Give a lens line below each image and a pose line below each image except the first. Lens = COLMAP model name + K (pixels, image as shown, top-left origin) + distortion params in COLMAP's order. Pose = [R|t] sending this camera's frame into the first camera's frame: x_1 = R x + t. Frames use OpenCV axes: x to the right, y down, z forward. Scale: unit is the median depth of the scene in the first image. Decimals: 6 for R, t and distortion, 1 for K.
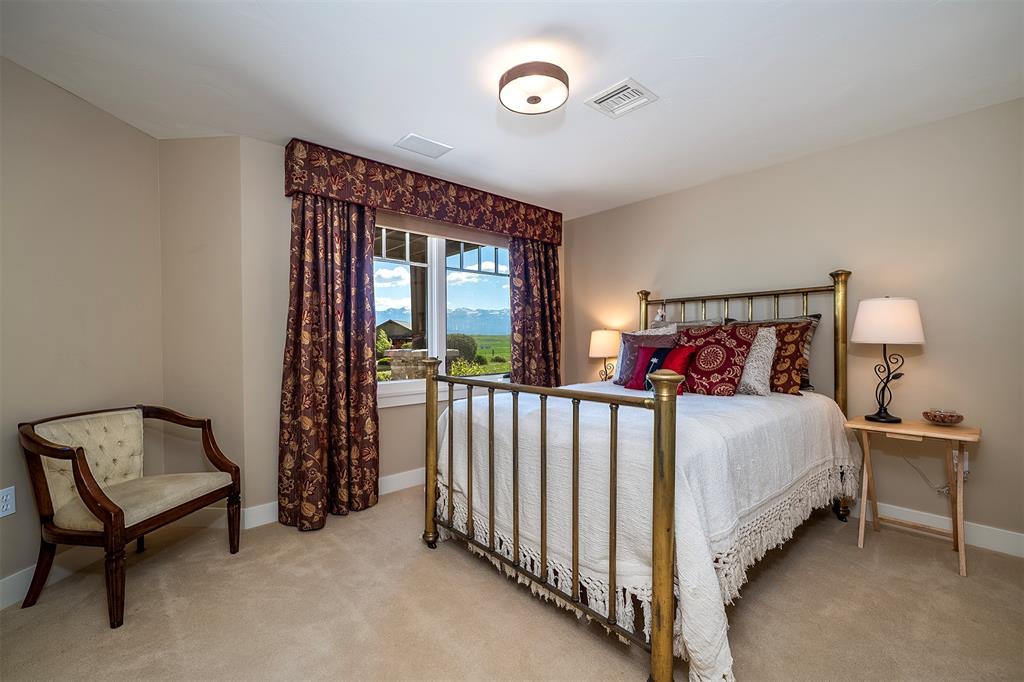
lens RADIAL K [[423.6, 0, 508.0], [0, 423.6, 342.0], [0, 0, 1]] dist [-0.004507, -0.000282]
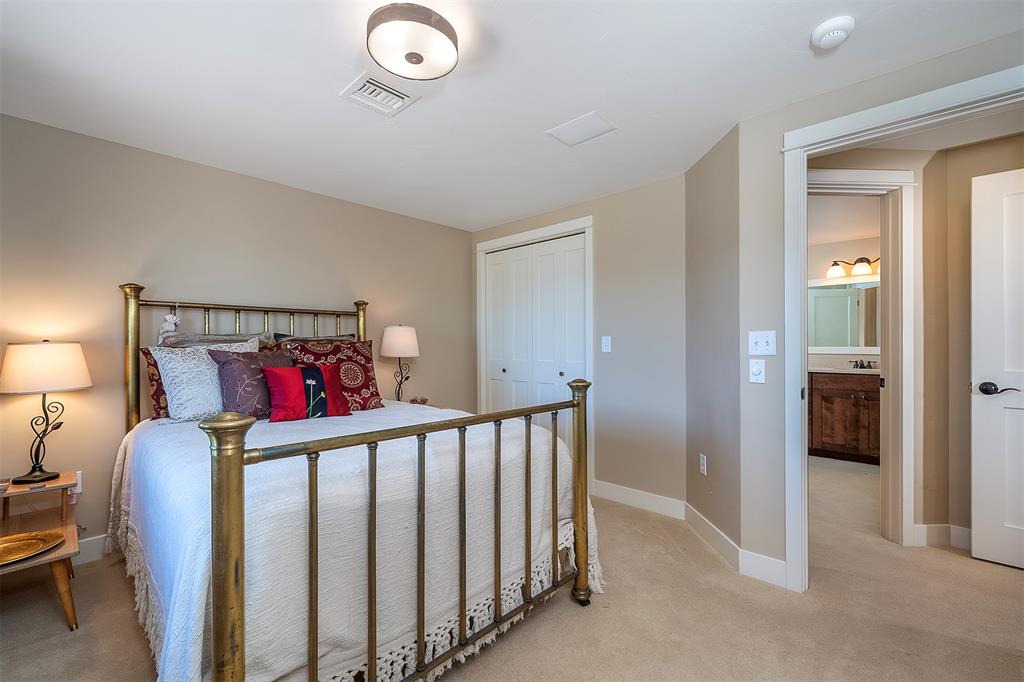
lens RADIAL K [[423.6, 0, 513.4], [0, 423.6, 344.4], [0, 0, 1]] dist [-0.004507, -0.000282]
pose [[-0.075543, 0.007212, 0.997116, -0.579361], [0.008880, 0.999939, -0.006559, -0.025931], [-0.997103, 0.008359, -0.075603, 0.698767]]
